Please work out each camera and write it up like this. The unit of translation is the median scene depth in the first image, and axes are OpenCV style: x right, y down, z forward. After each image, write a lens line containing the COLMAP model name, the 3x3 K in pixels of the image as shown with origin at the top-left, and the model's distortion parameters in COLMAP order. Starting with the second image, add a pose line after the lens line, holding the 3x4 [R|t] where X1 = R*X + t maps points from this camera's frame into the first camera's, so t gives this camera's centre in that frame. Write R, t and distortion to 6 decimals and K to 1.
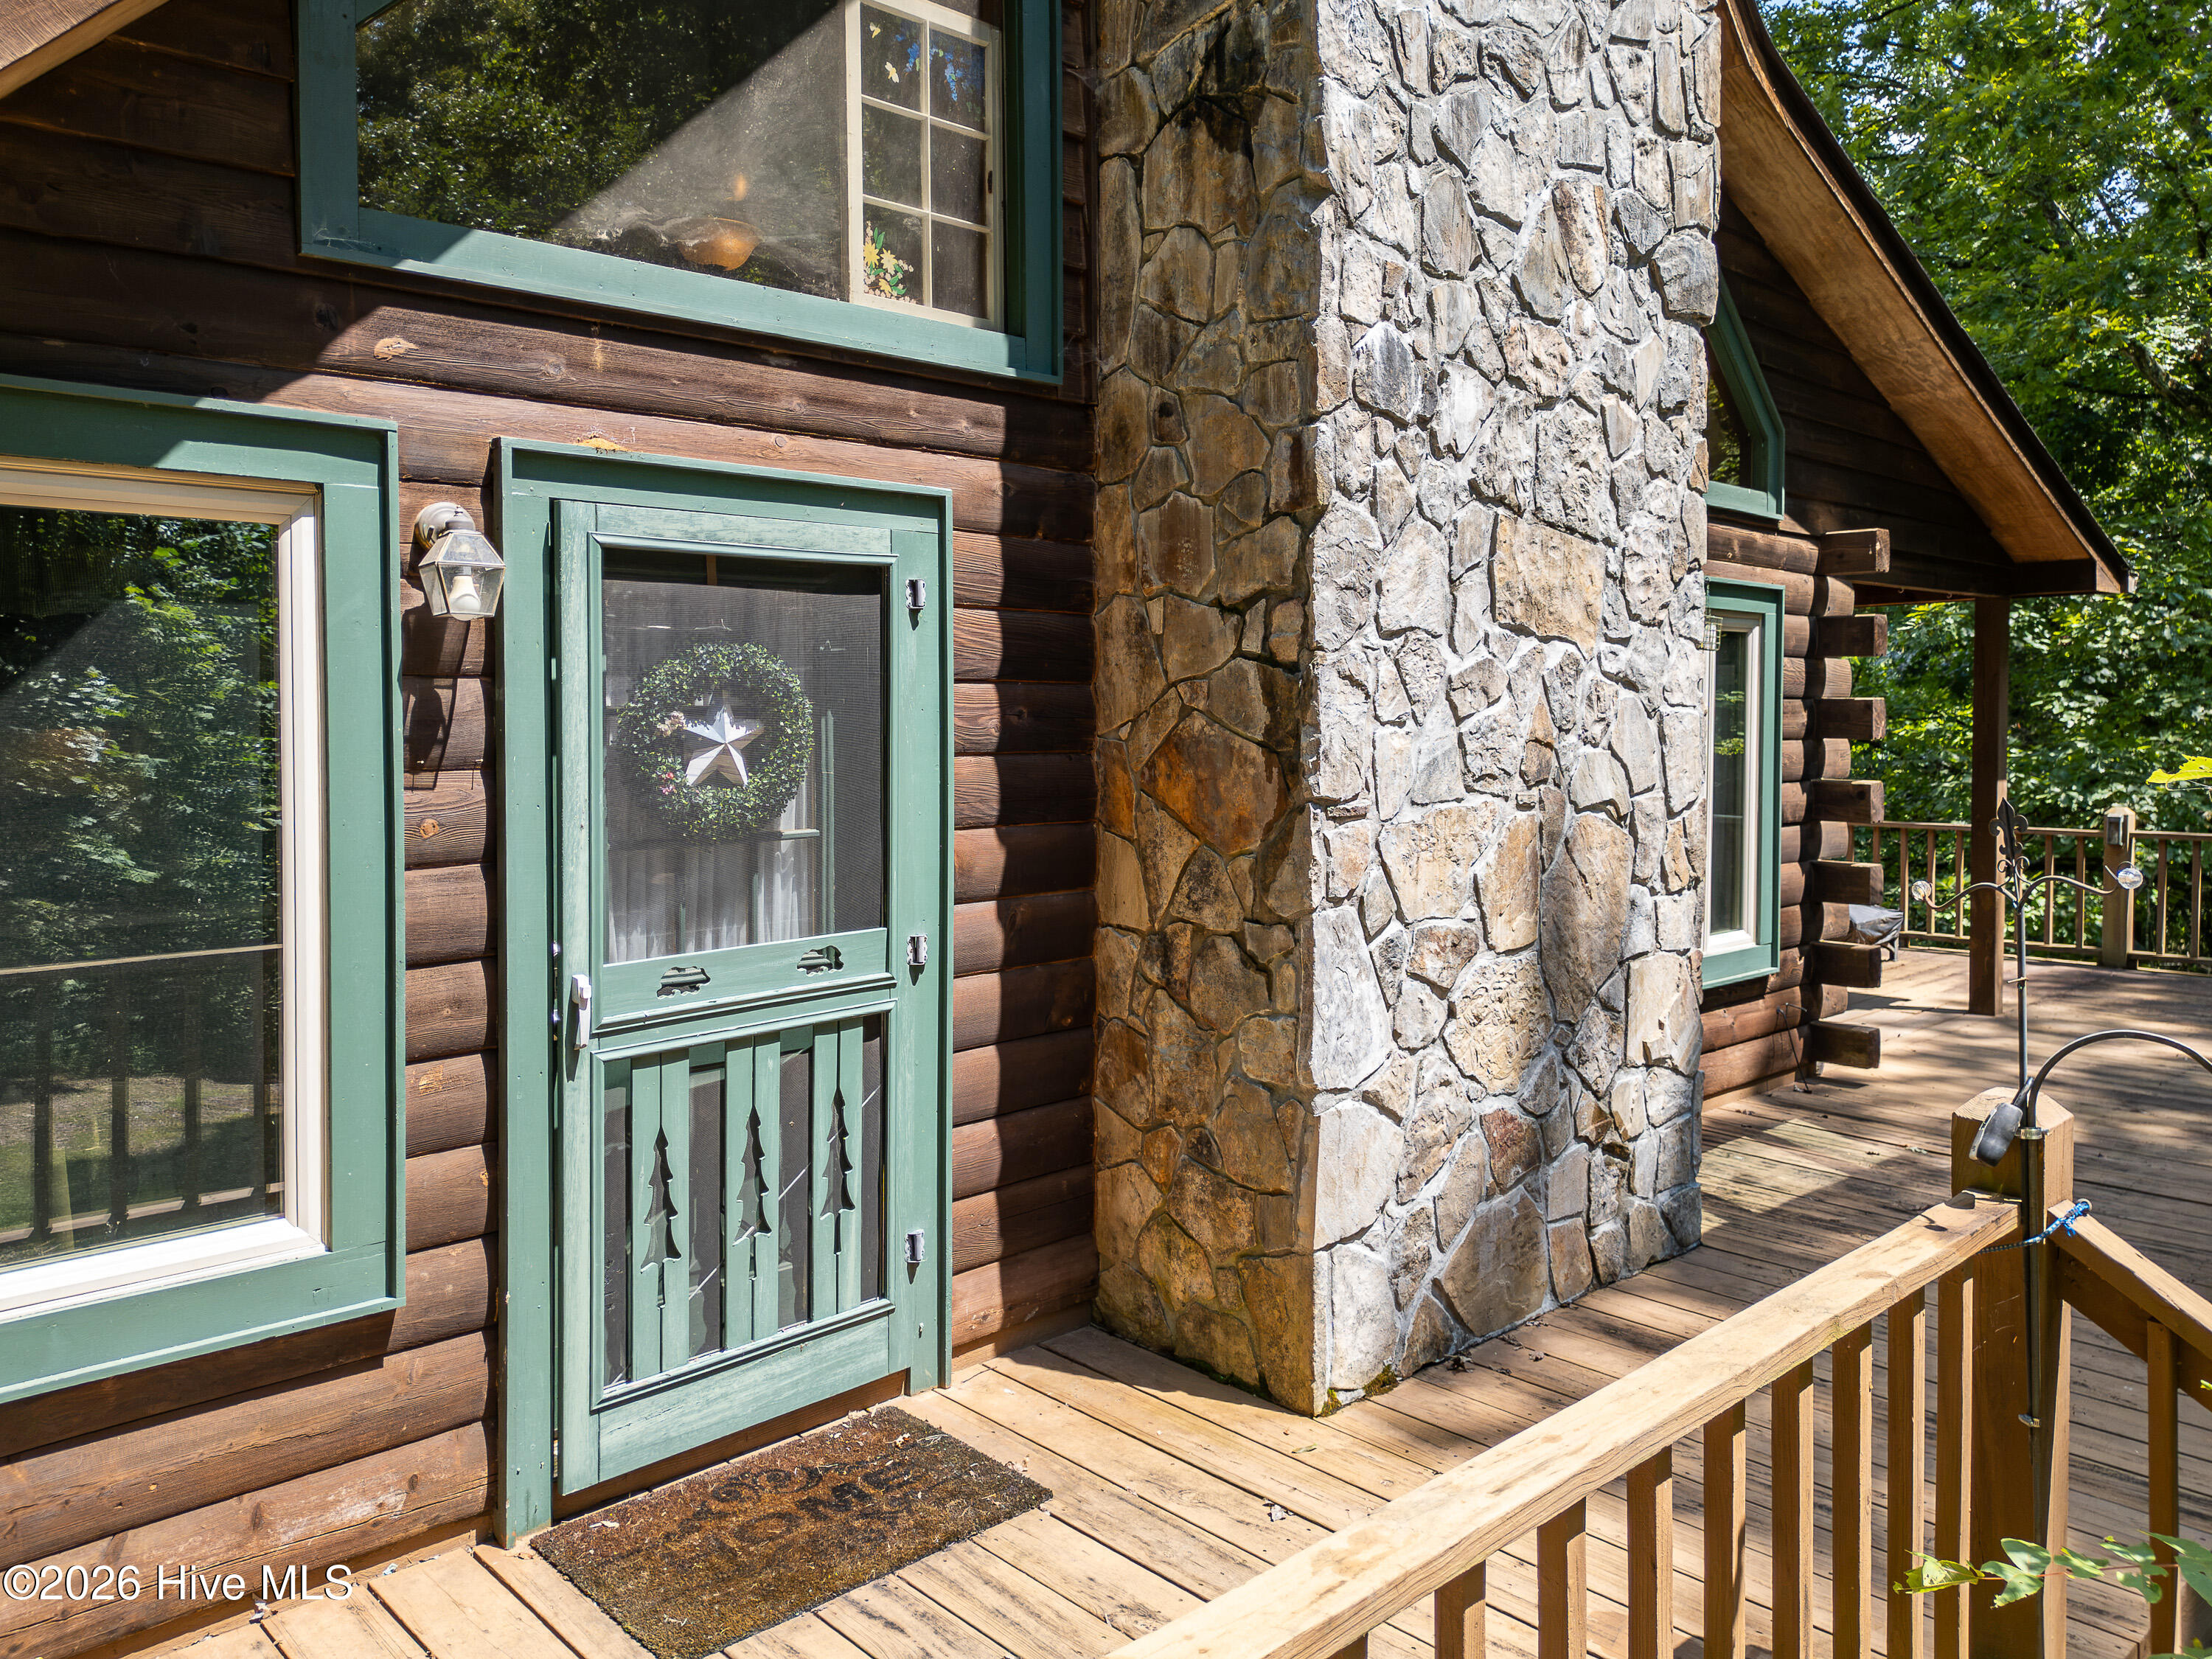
lens RADIAL K [[1651.4, 0, 1056.1], [0, 1651.4, 753.0], [0, 0, 1]] dist [0.031524, -0.030457]
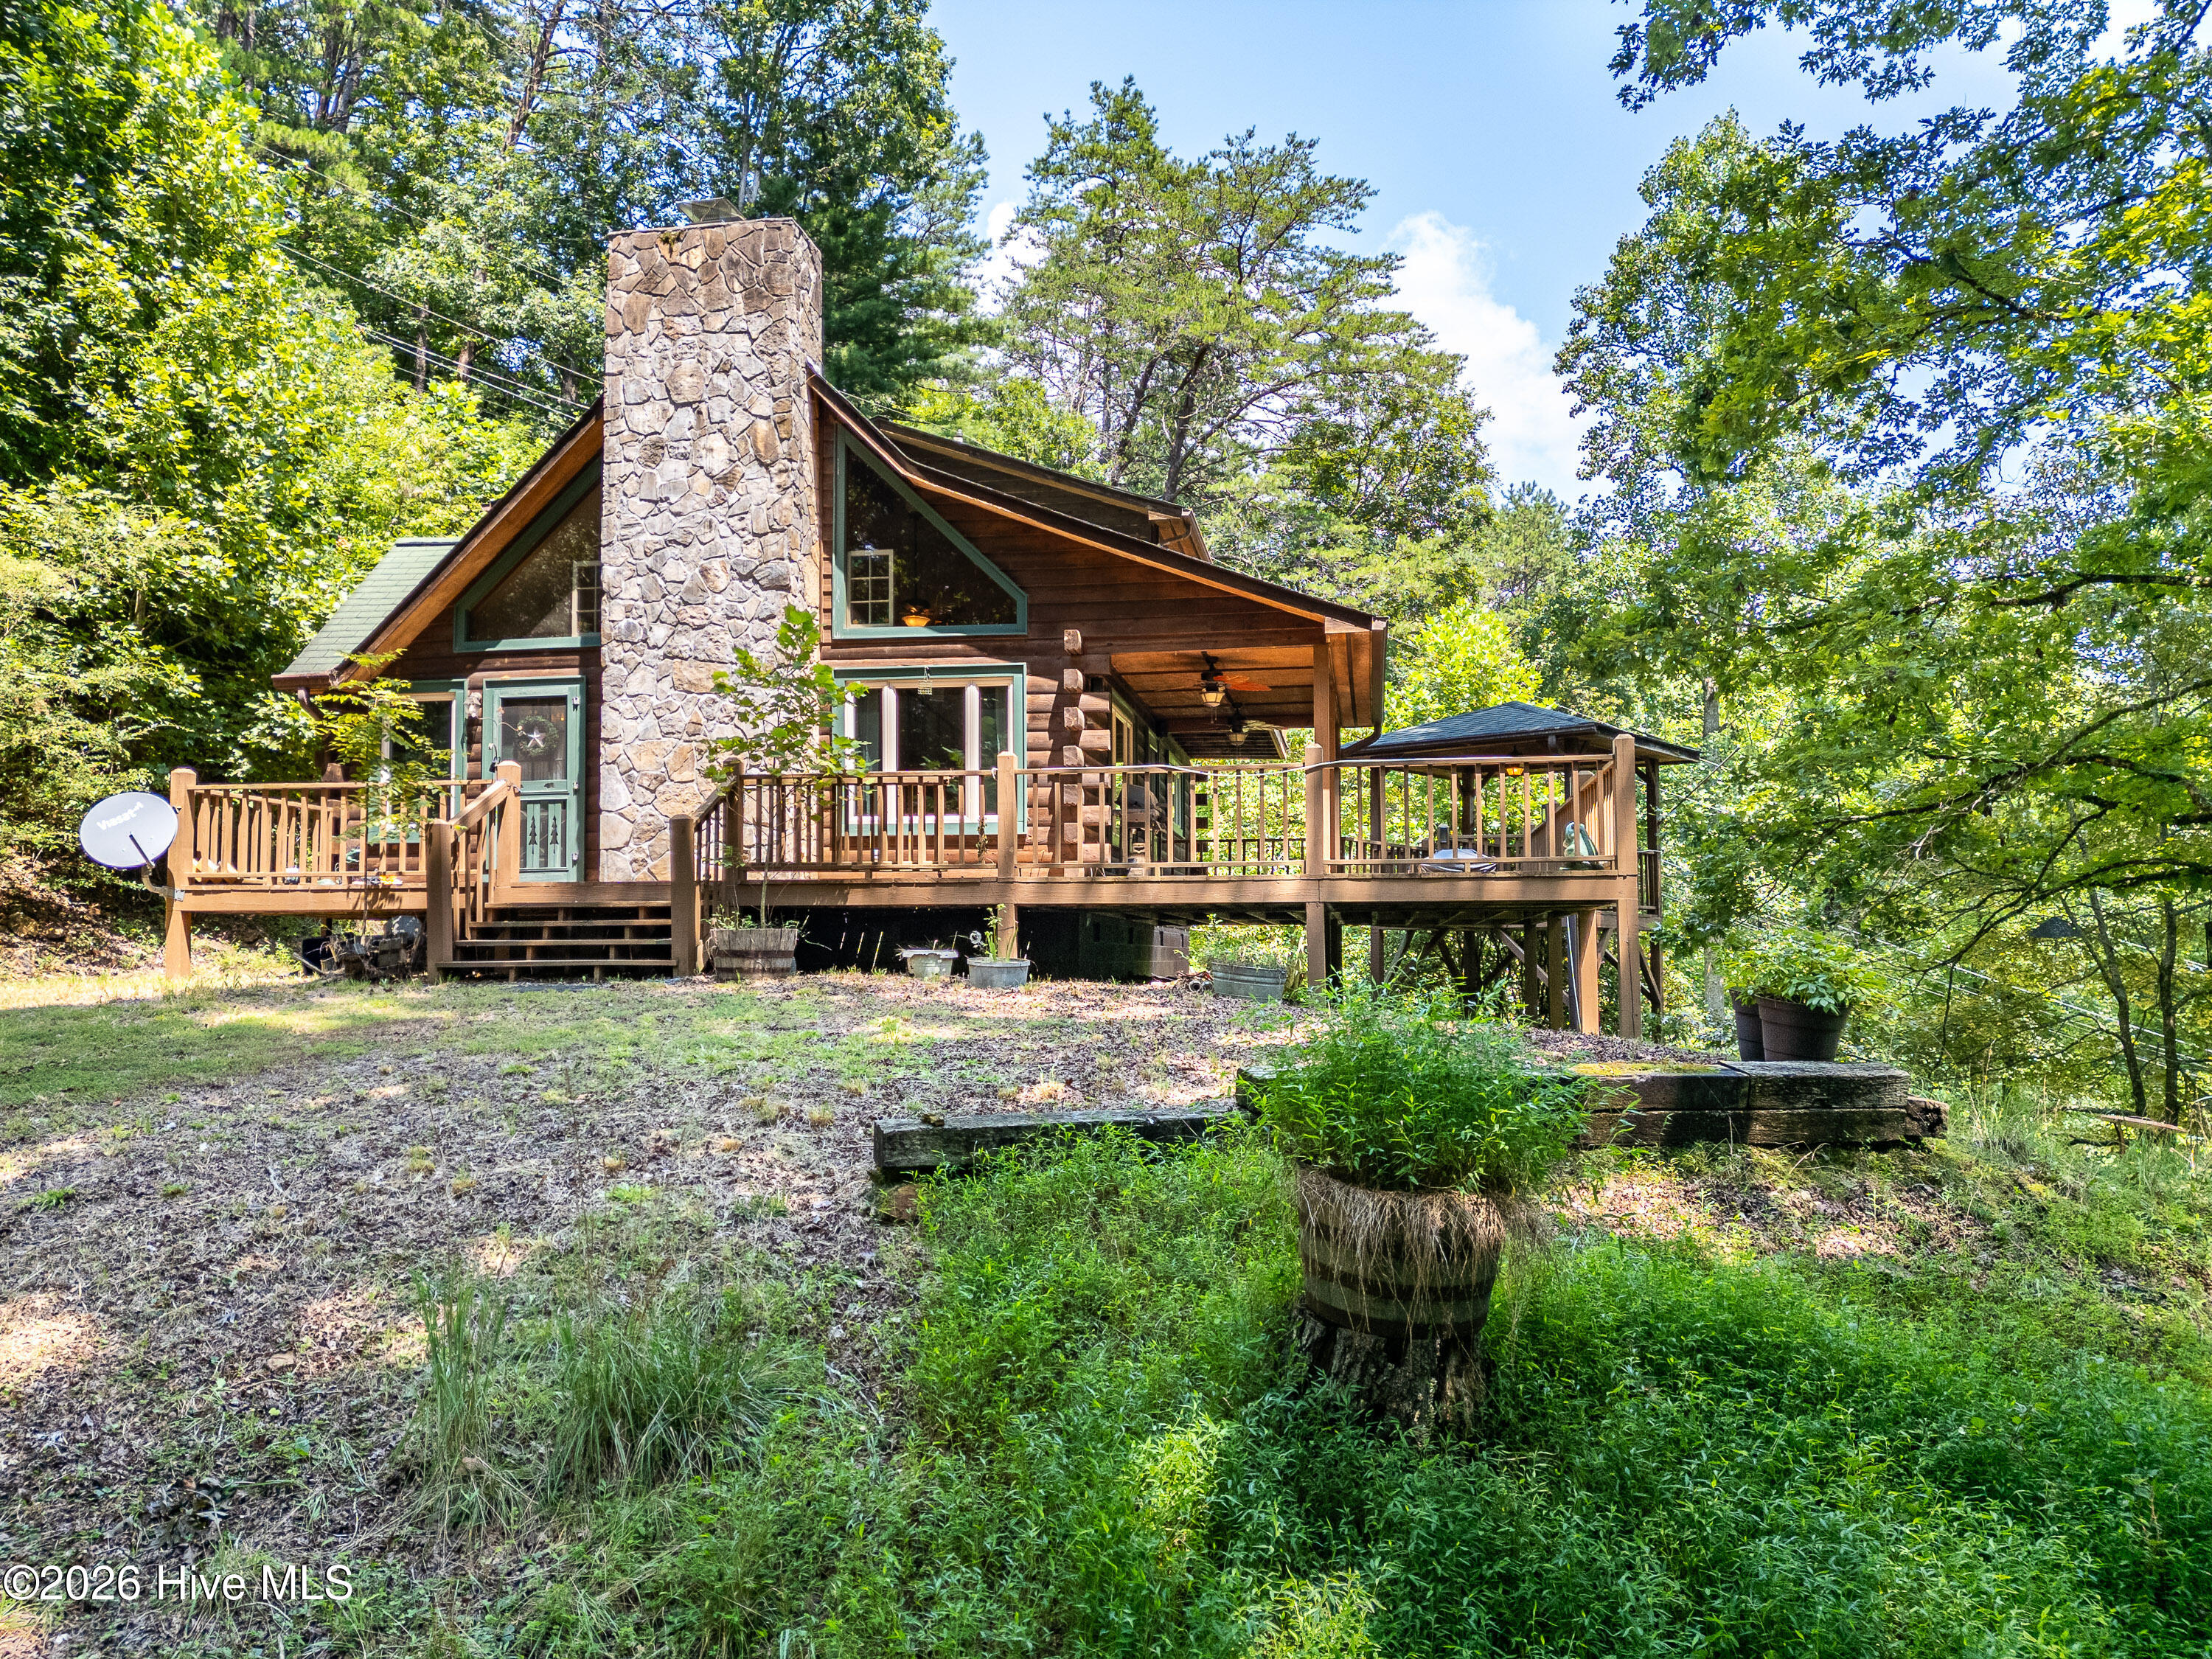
lens RADIAL K [[1542.9, 0, 1113.0], [0, 1542.9, 853.5], [0, 0, 1]] dist [0.015386, 0.004088]
pose [[0.620376, -0.056984, -0.782232, 3.104712], [-0.022782, 0.995627, -0.090598, 0.499839], [0.783974, 0.074026, 0.616365, -0.271350]]
